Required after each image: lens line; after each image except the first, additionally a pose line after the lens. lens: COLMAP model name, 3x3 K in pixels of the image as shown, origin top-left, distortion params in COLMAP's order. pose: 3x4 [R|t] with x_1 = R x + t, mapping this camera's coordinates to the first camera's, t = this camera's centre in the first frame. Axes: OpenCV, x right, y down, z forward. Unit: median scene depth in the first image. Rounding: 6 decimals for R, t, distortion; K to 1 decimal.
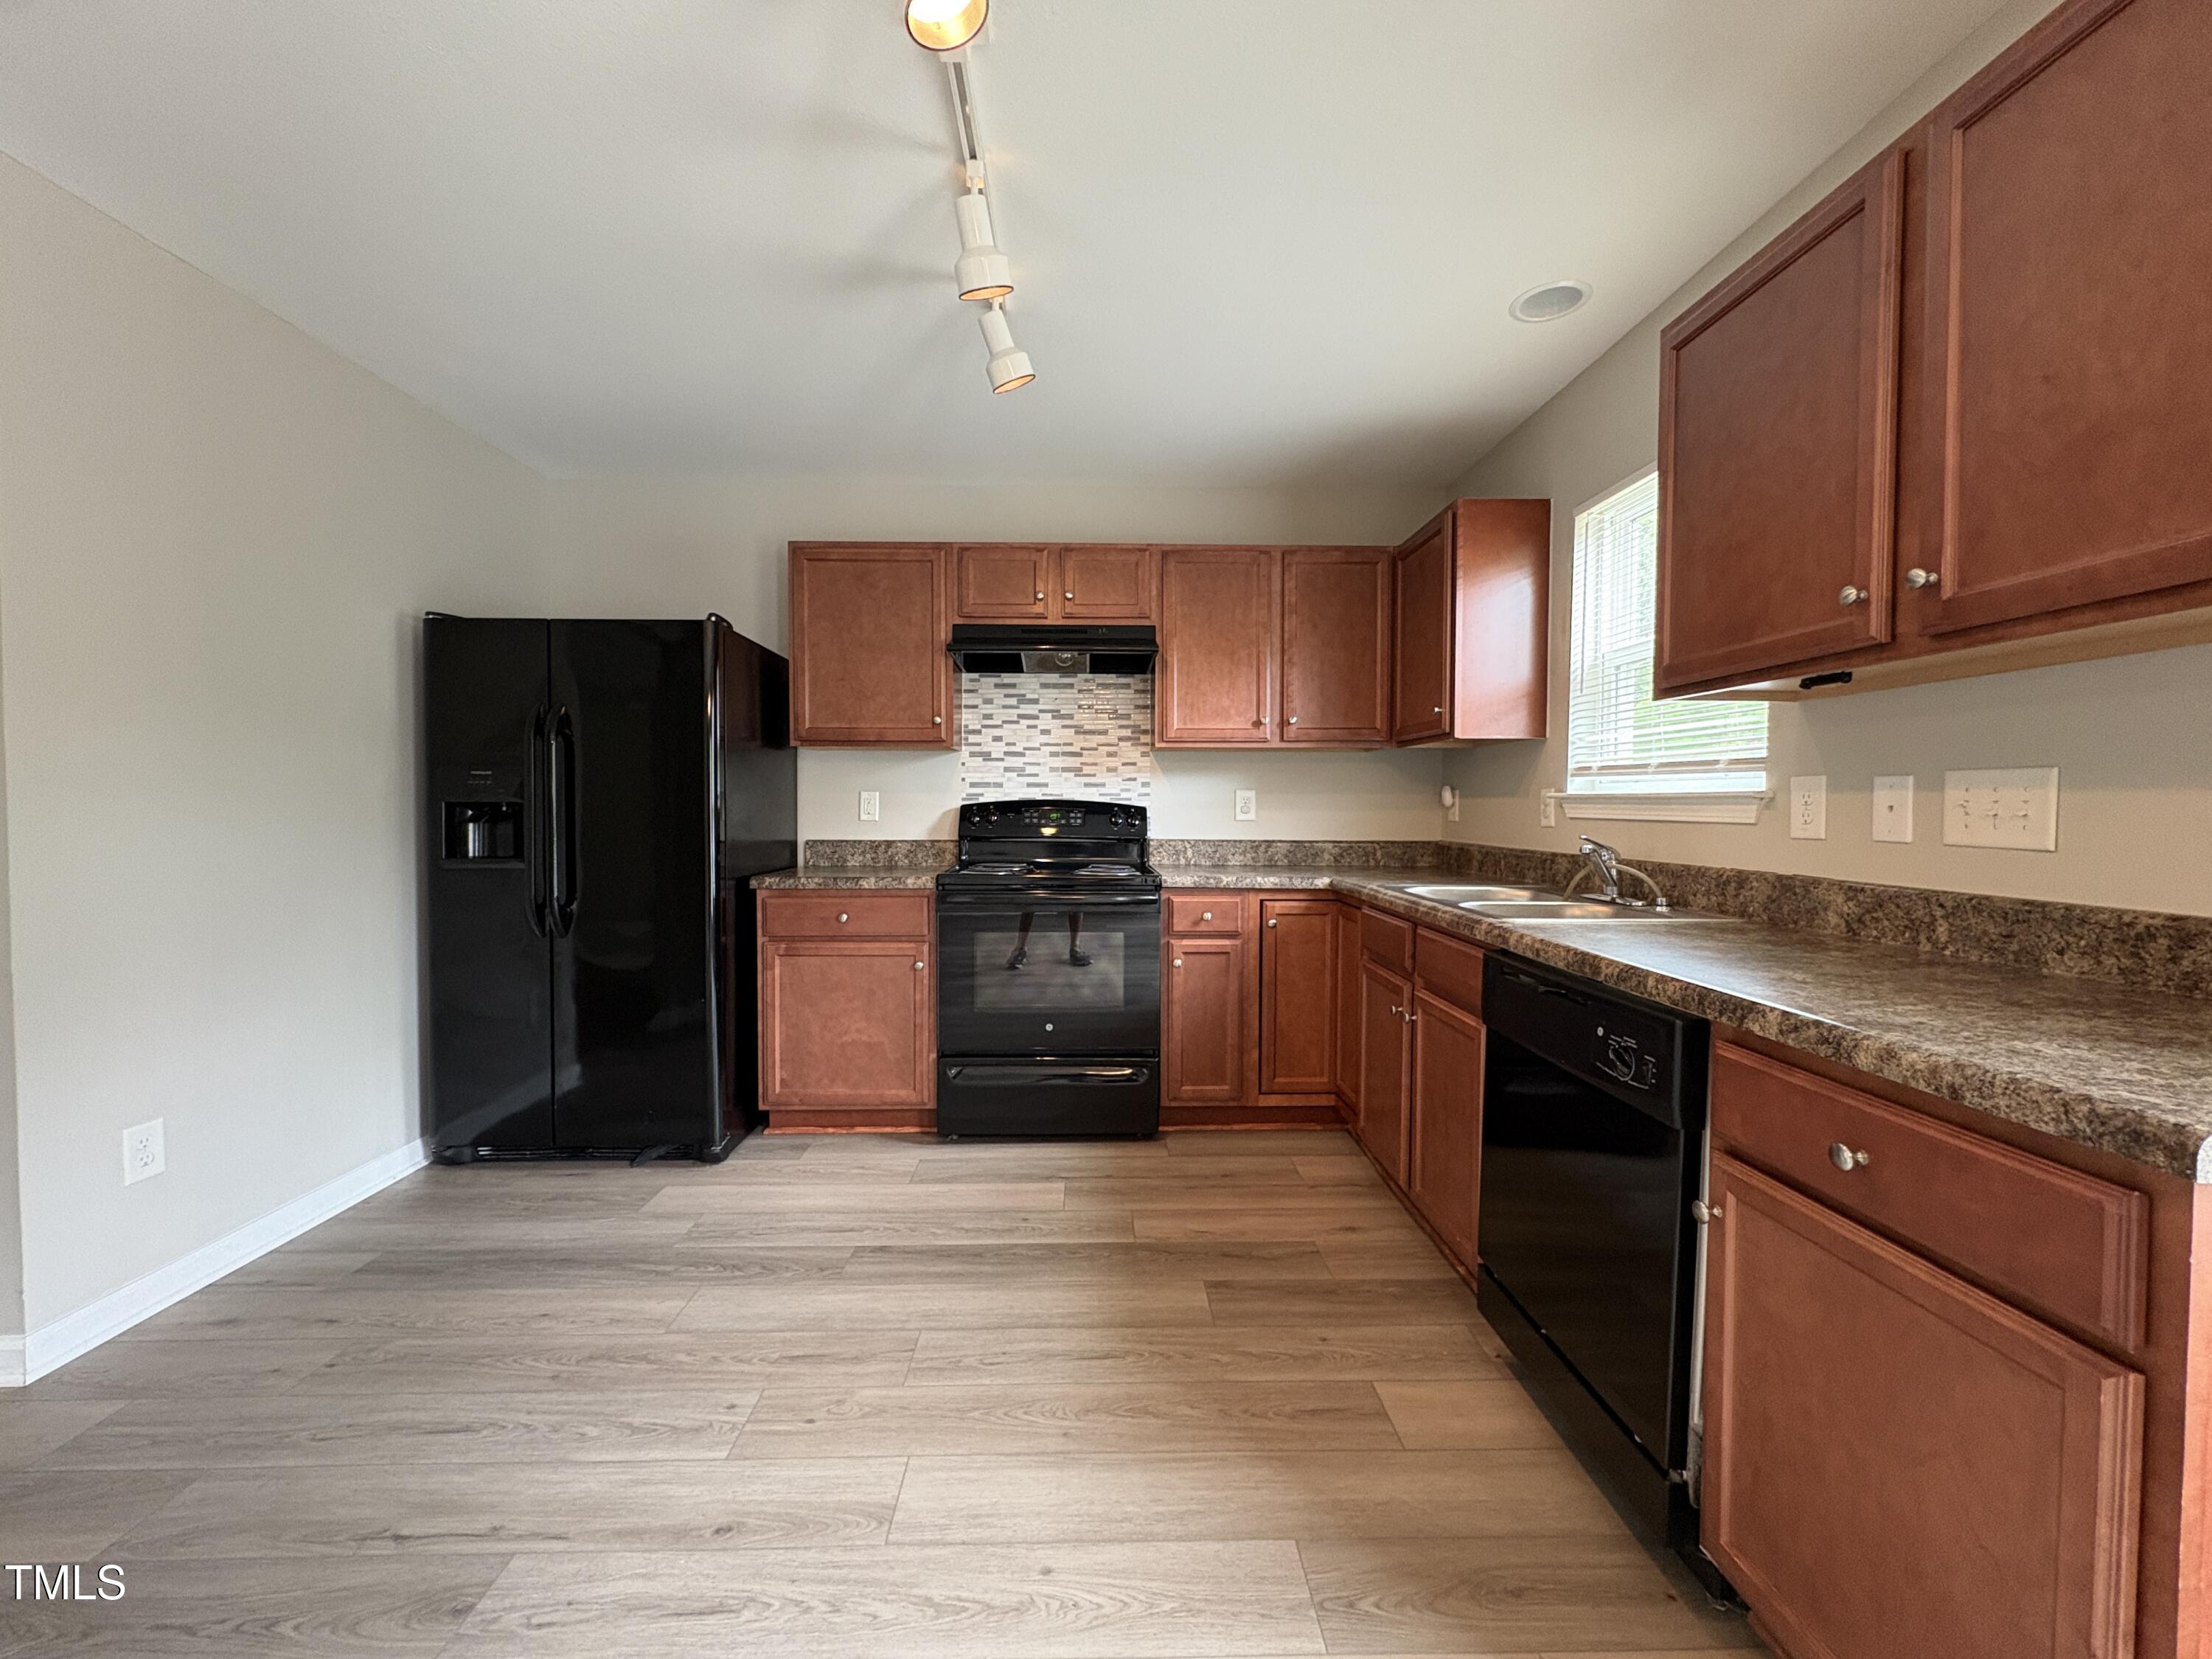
lens RADIAL K [[879.9, 0, 1105.2], [0, 879.9, 828.1], [0, 0, 1]] dist [-0.000300, 0.000145]
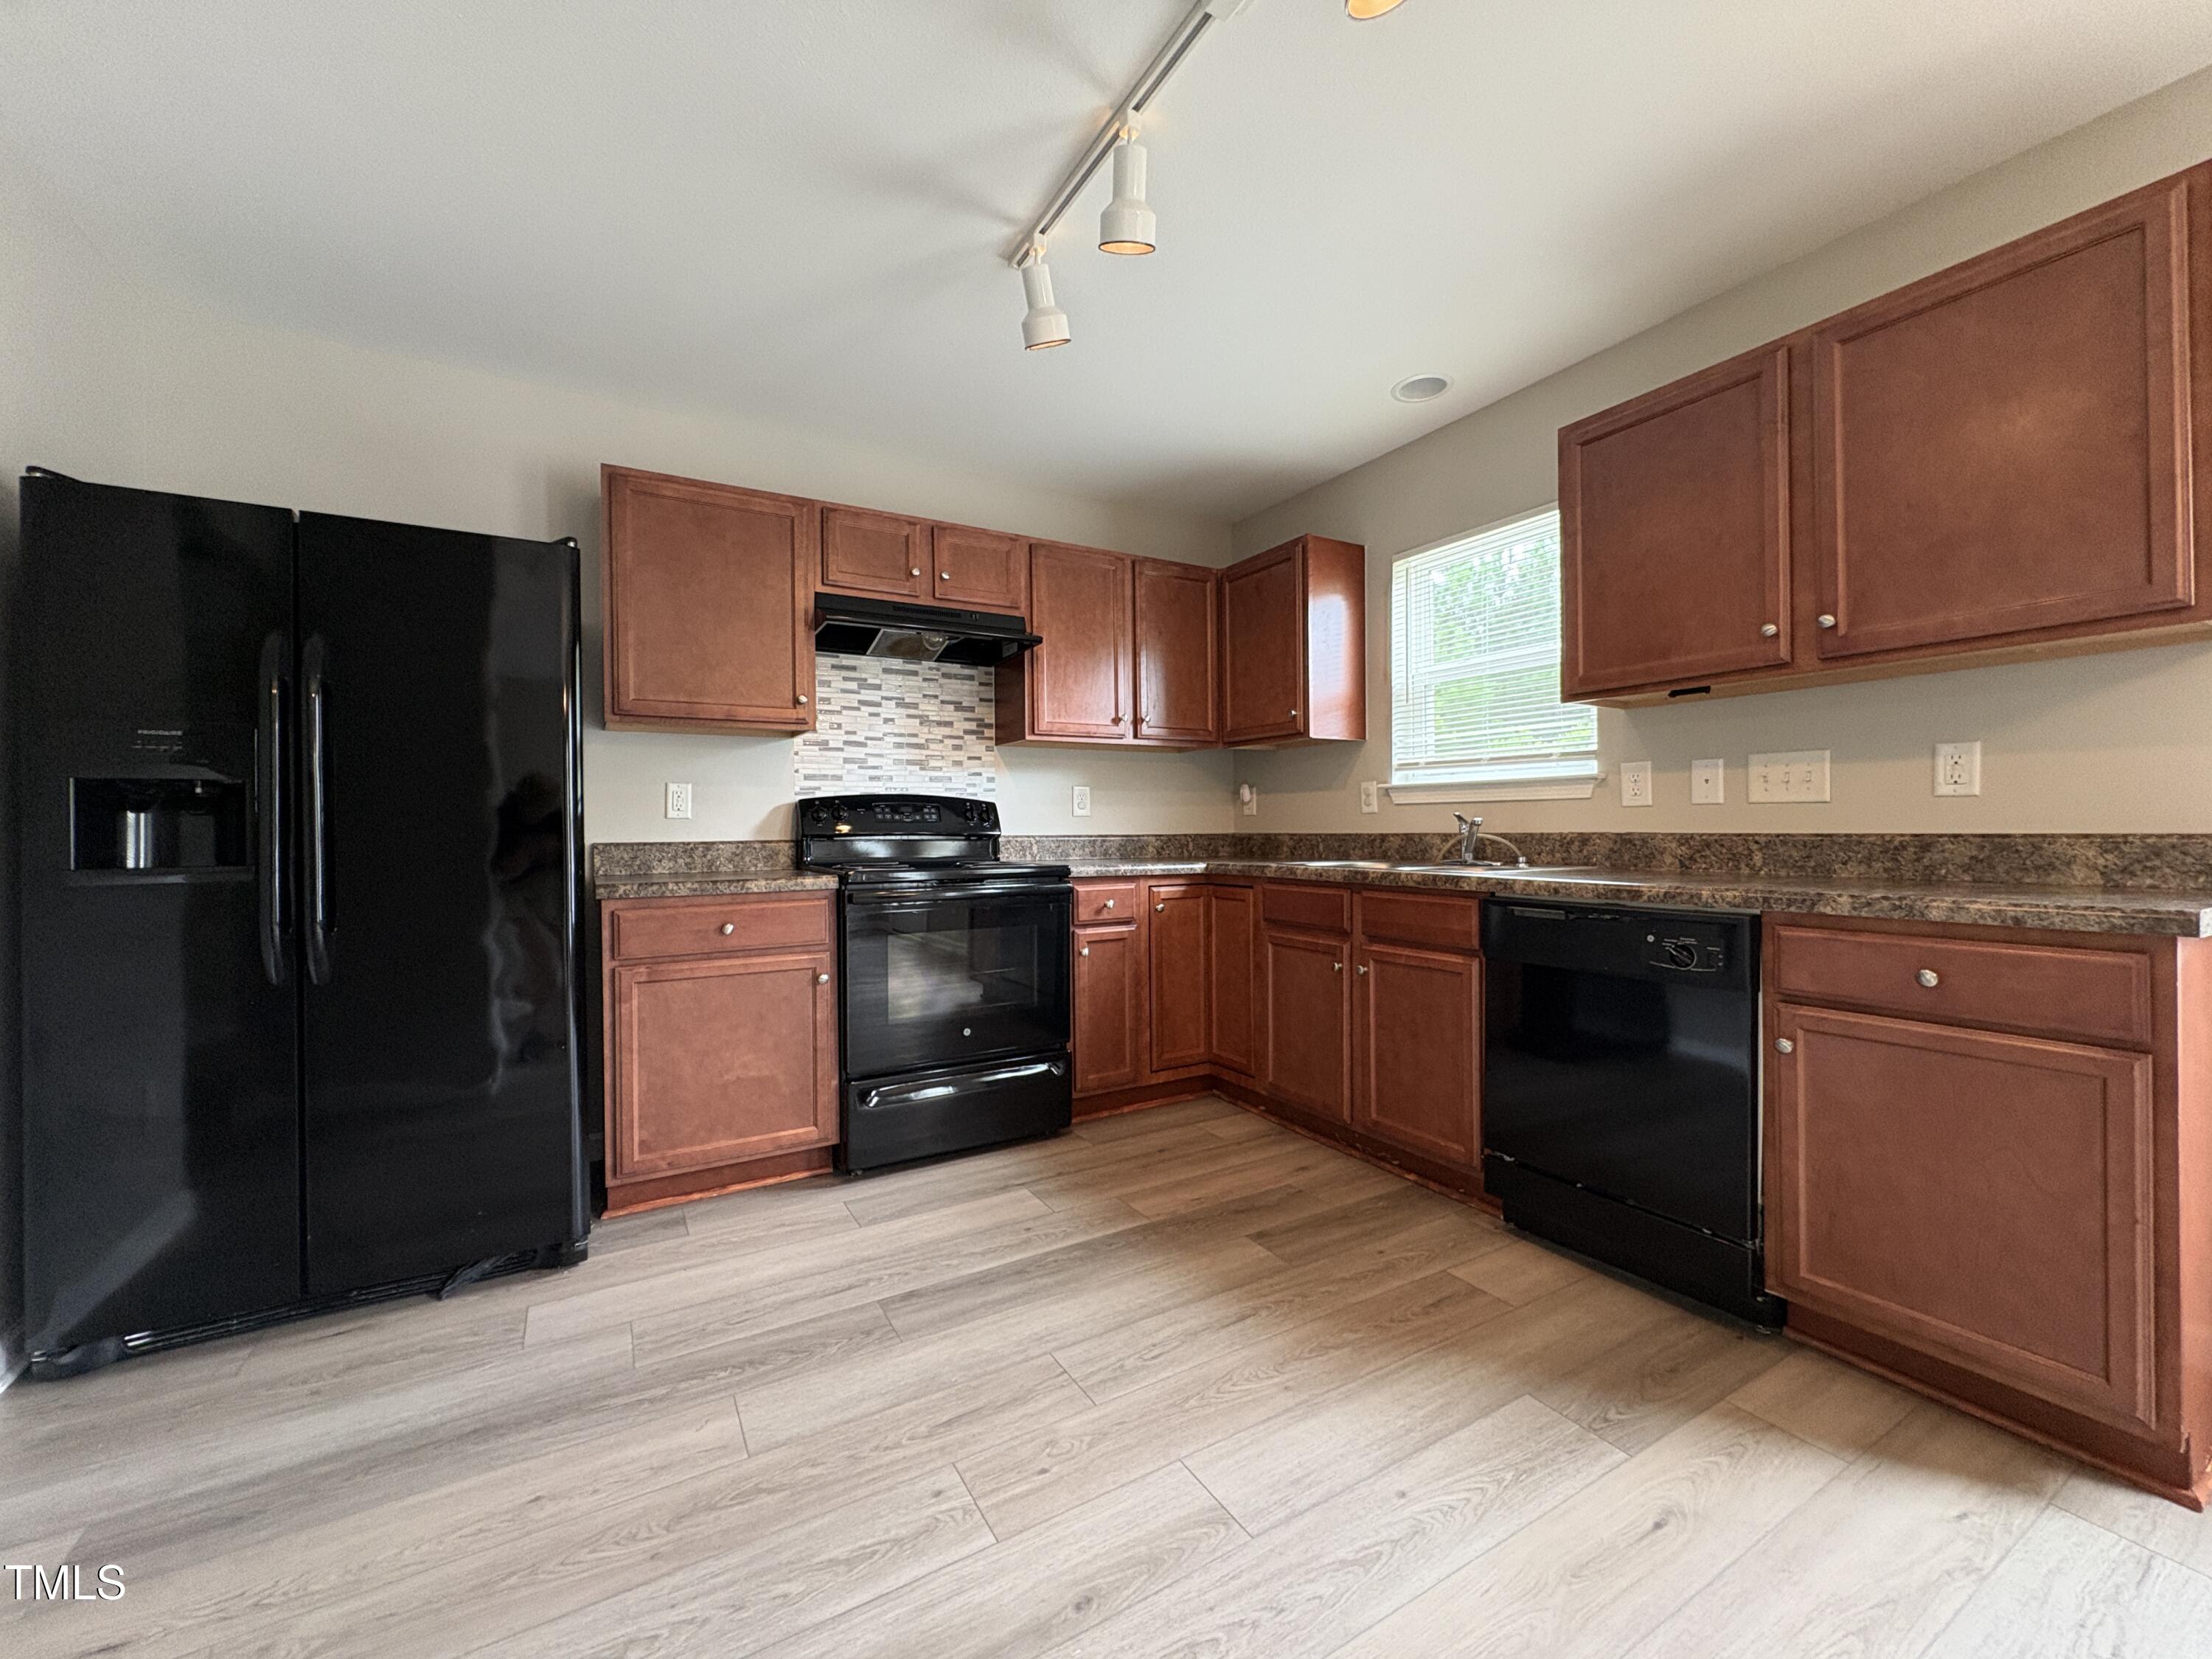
lens RADIAL K [[879.9, 0, 1105.2], [0, 879.9, 828.1], [0, 0, 1]] dist [-0.000300, 0.000145]
pose [[0.875425, -0.012221, 0.483199, -0.380953], [0.025278, 0.999470, -0.020517, 0.032985], [-0.482692, 0.030175, 0.875270, 0.106017]]
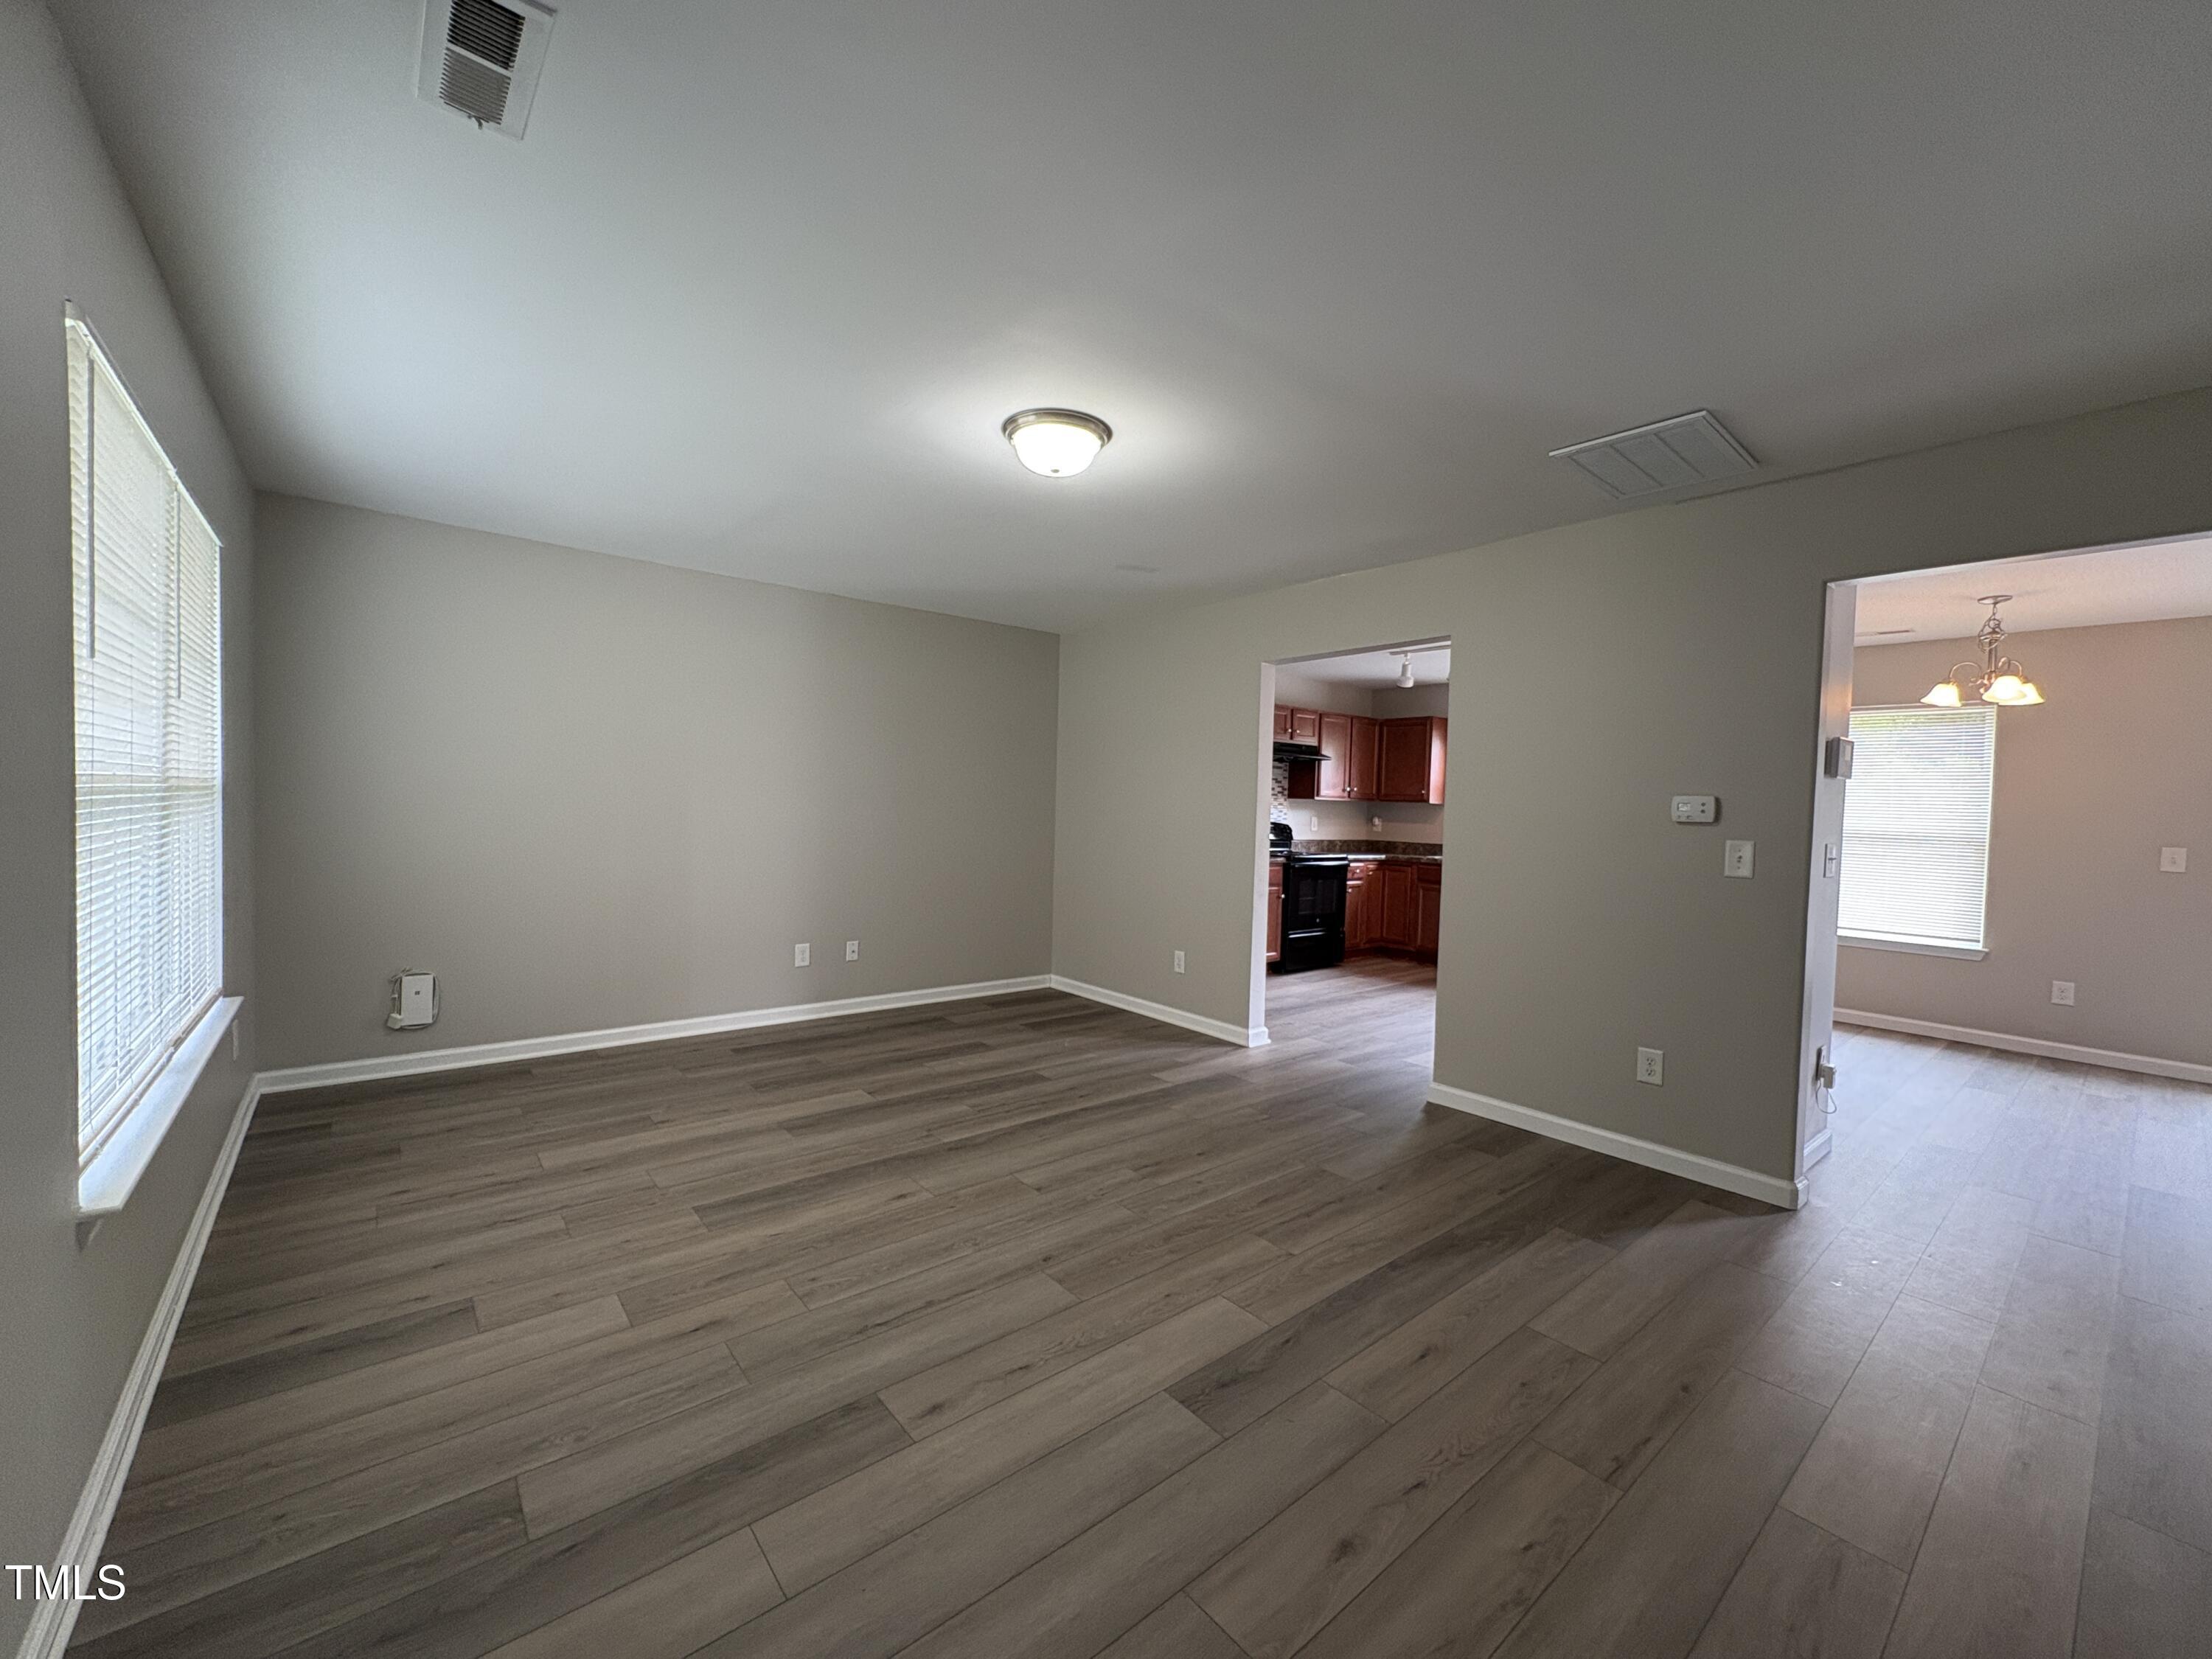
lens RADIAL K [[879.9, 0, 1105.2], [0, 879.9, 828.1], [0, 0, 1]] dist [-0.000300, 0.000145]
pose [[0.785480, 0.002855, 0.618881, -1.967982], [-0.010512, 0.999907, 0.008729, -0.035537], [-0.618798, -0.013362, 0.785436, -0.498288]]
